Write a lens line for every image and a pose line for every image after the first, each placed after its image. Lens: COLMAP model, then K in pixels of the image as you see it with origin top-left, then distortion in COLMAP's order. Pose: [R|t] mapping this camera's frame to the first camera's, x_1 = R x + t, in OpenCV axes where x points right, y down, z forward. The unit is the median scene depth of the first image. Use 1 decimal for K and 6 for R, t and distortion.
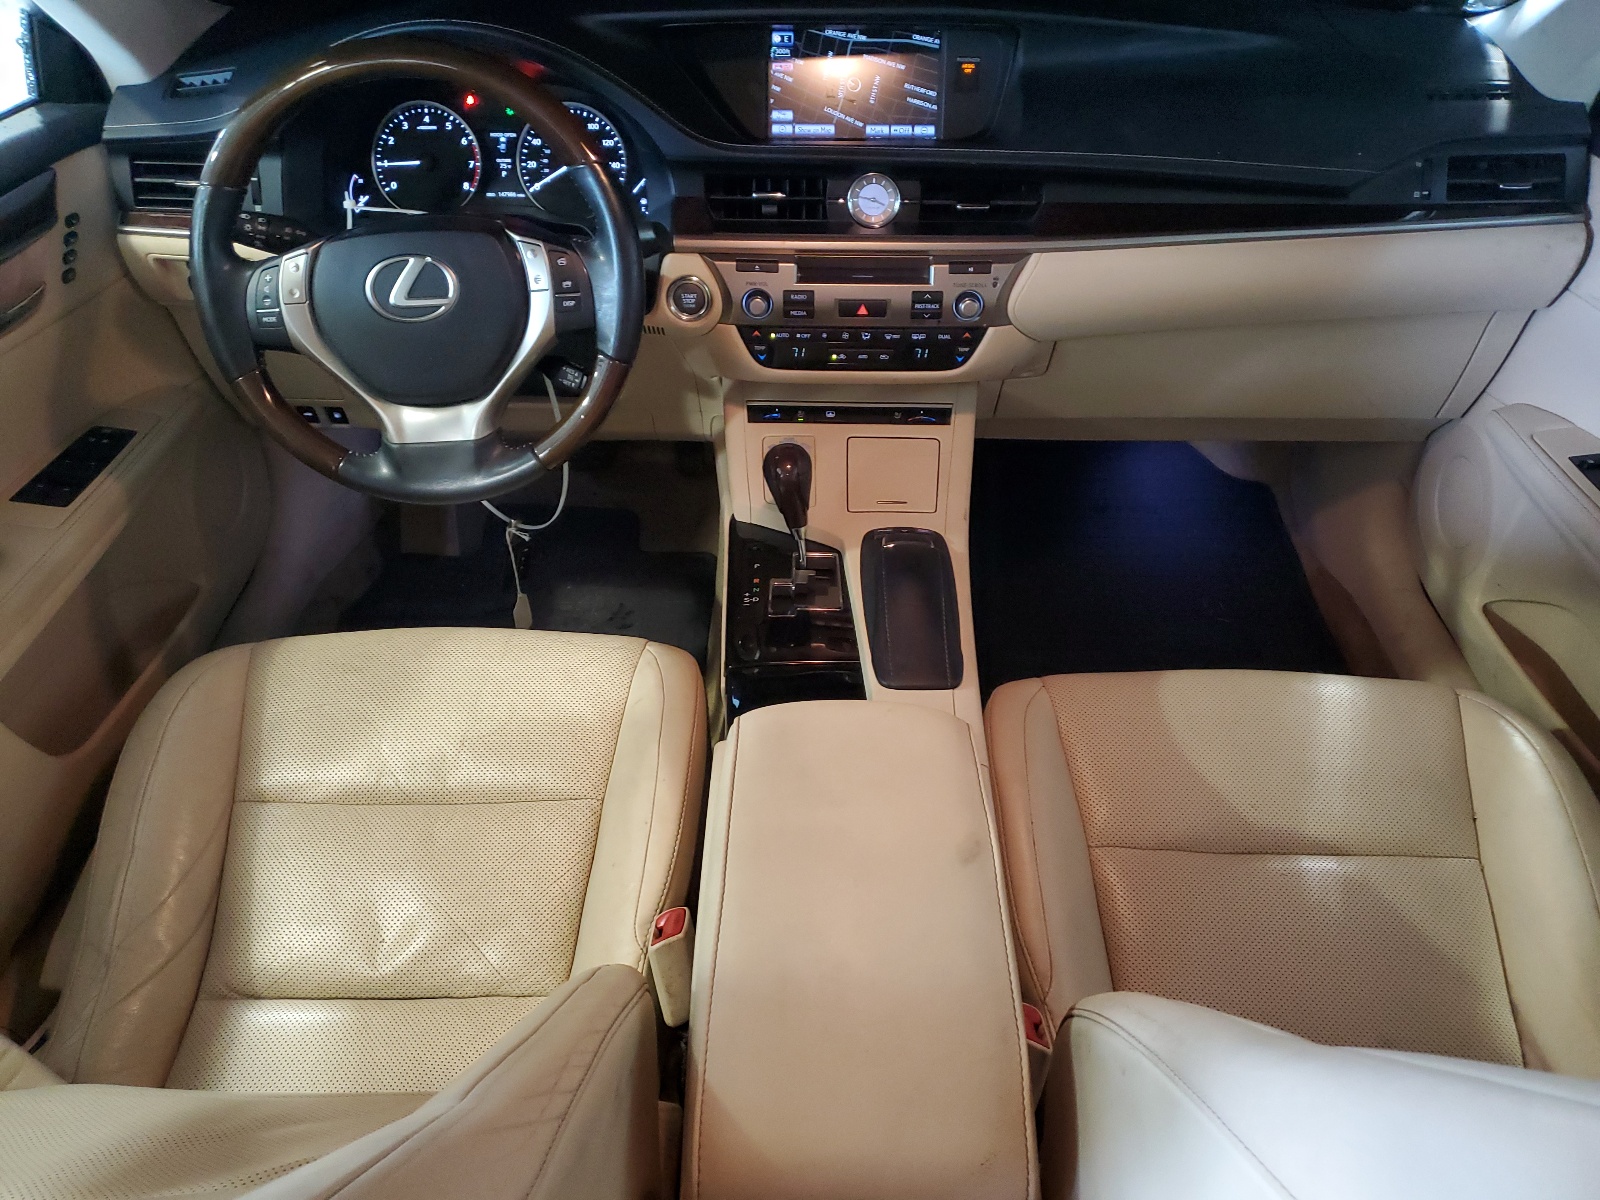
lens RADIAL K [[1279.4, 0, 801.2], [0, 1279.4, 598.7], [0, 0, 1]] dist [0.017351, 0.000332]
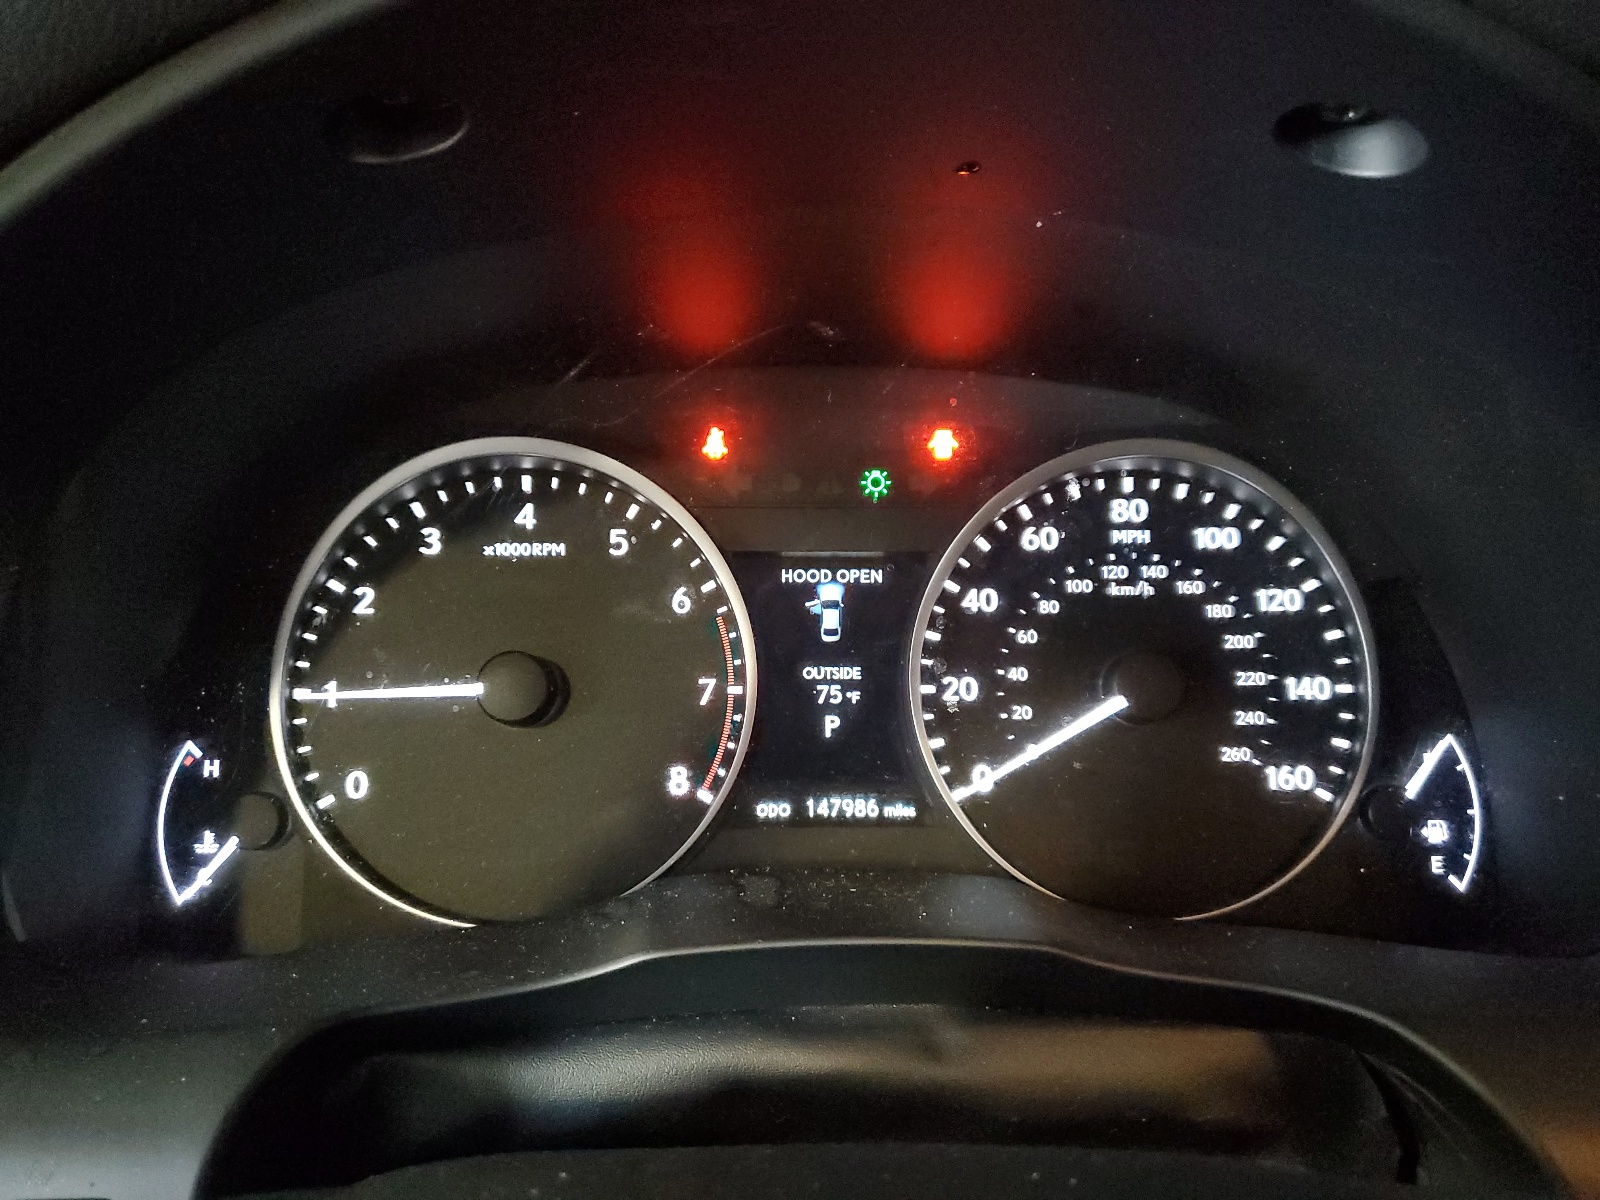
lens RADIAL K [[1279.4, 0, 798.5], [0, 1279.4, 602.0], [0, 0, 1]] dist [0.017351, 0.000332]
pose [[0.997247, -0.008152, 0.073698, -0.257315], [0.033364, 0.936965, -0.347827, -0.271981], [-0.066217, 0.349328, 0.934658, 0.774559]]
